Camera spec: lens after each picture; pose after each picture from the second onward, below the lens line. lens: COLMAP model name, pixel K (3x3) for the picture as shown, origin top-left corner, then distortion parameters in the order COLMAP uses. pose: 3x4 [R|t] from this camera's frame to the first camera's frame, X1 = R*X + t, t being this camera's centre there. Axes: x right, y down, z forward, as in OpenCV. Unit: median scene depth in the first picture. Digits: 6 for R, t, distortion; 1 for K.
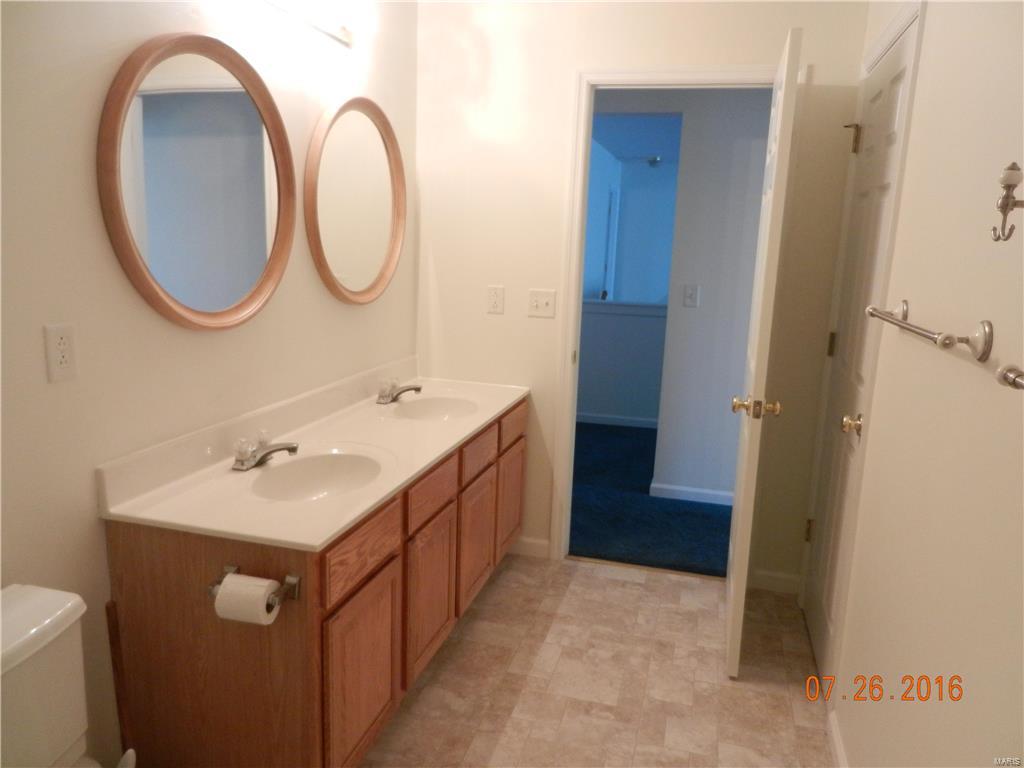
lens RADIAL K [[767.2, 0, 511.2], [0, 767.2, 384.3], [0, 0, 1]] dist [-0.003207, -0.000990]
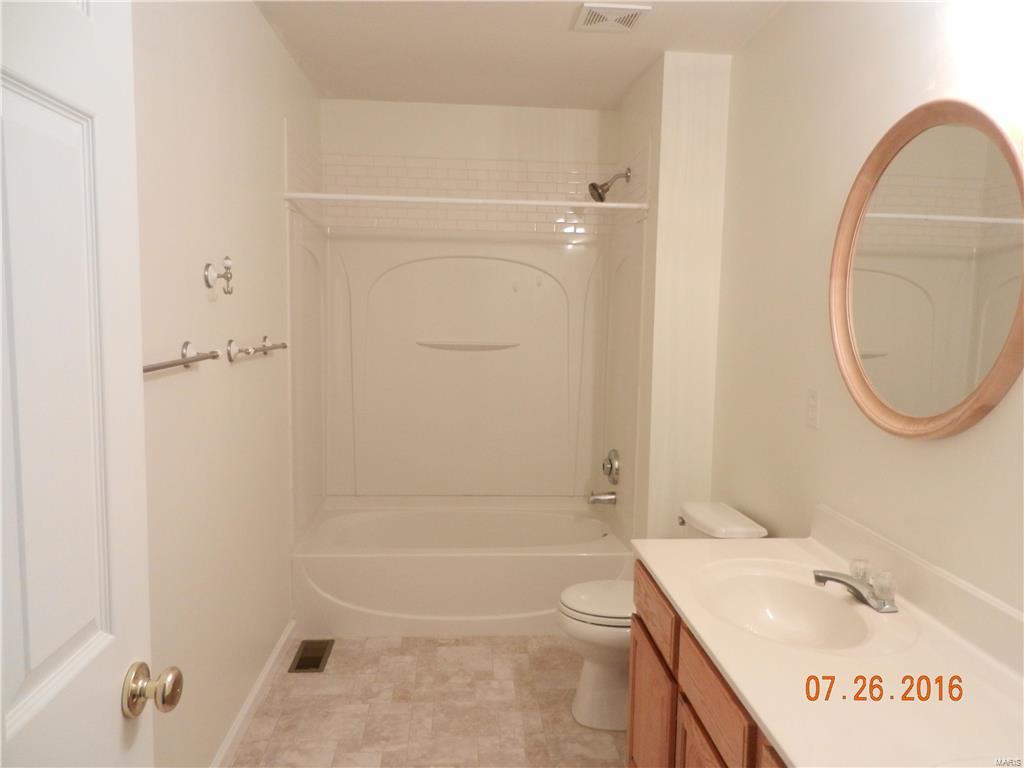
lens RADIAL K [[767.2, 0, 511.9], [0, 767.2, 384.1], [0, 0, 1]] dist [-0.003207, -0.000990]
pose [[-0.943643, -0.023764, -0.330110, 0.415966], [-0.114877, 0.958927, 0.259350, -0.343774], [0.310388, 0.282656, -0.907615, 1.888612]]
